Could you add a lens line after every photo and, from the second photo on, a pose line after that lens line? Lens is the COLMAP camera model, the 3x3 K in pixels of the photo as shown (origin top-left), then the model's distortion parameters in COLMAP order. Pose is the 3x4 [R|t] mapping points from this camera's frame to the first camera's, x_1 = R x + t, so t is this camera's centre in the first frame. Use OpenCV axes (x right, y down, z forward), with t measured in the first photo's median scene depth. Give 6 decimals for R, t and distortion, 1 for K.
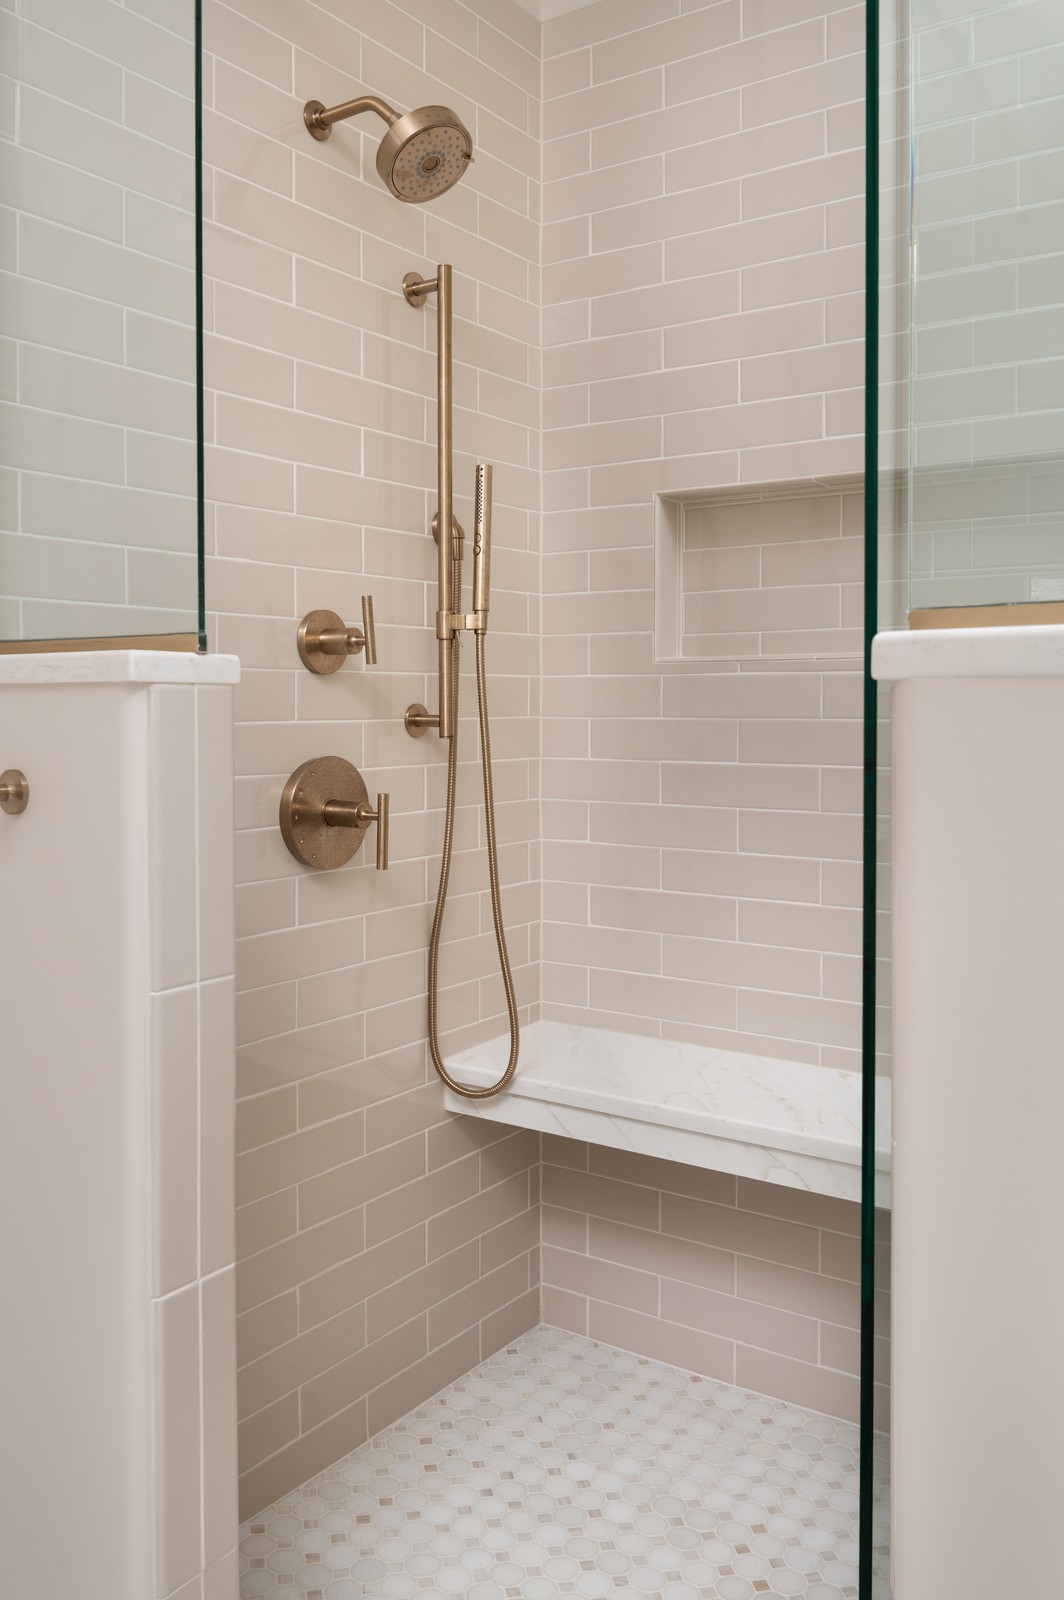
lens RADIAL K [[1352.3, 0, 529.1], [0, 1352.3, 768.1], [0, 0, 1]] dist [-0.003657, -0.006975]
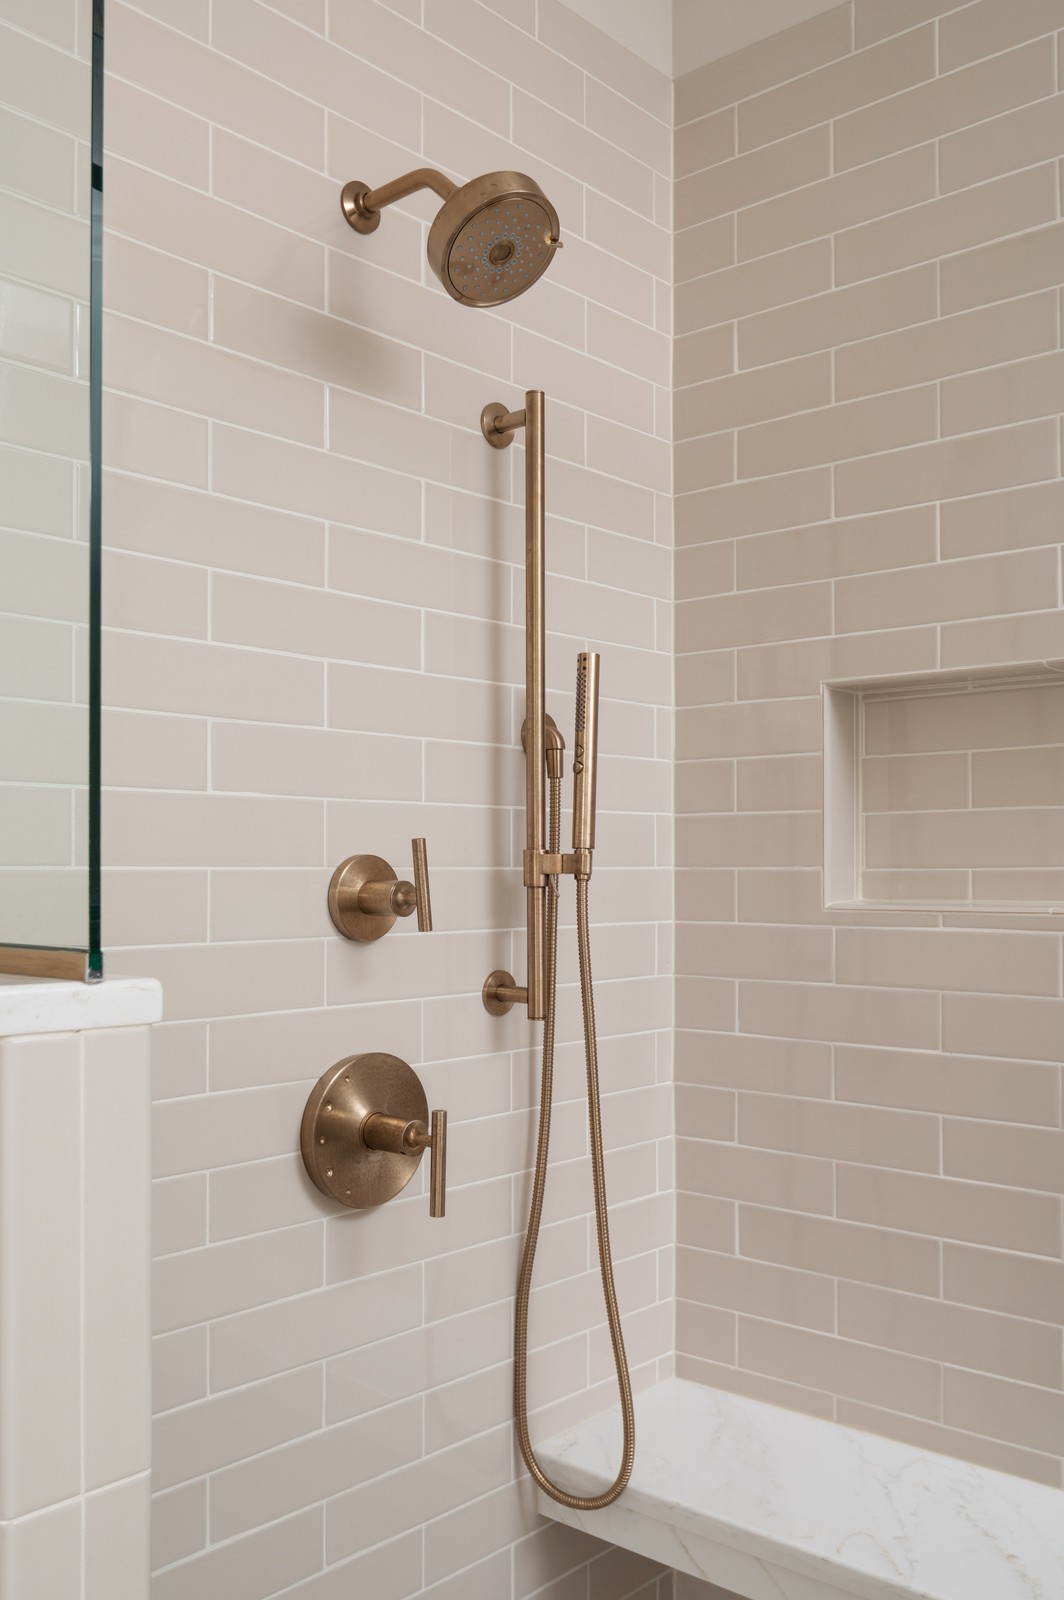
lens RADIAL K [[1429.3, 0, 530.4], [0, 1429.3, 866.6], [0, 0, 1]] dist [-0.001102, -0.013134]
pose [[0.992525, -0.000629, -0.122037, 0.030941], [-0.005060, 0.998915, -0.046302, -0.069247], [0.121933, 0.046573, 0.991445, 0.217716]]
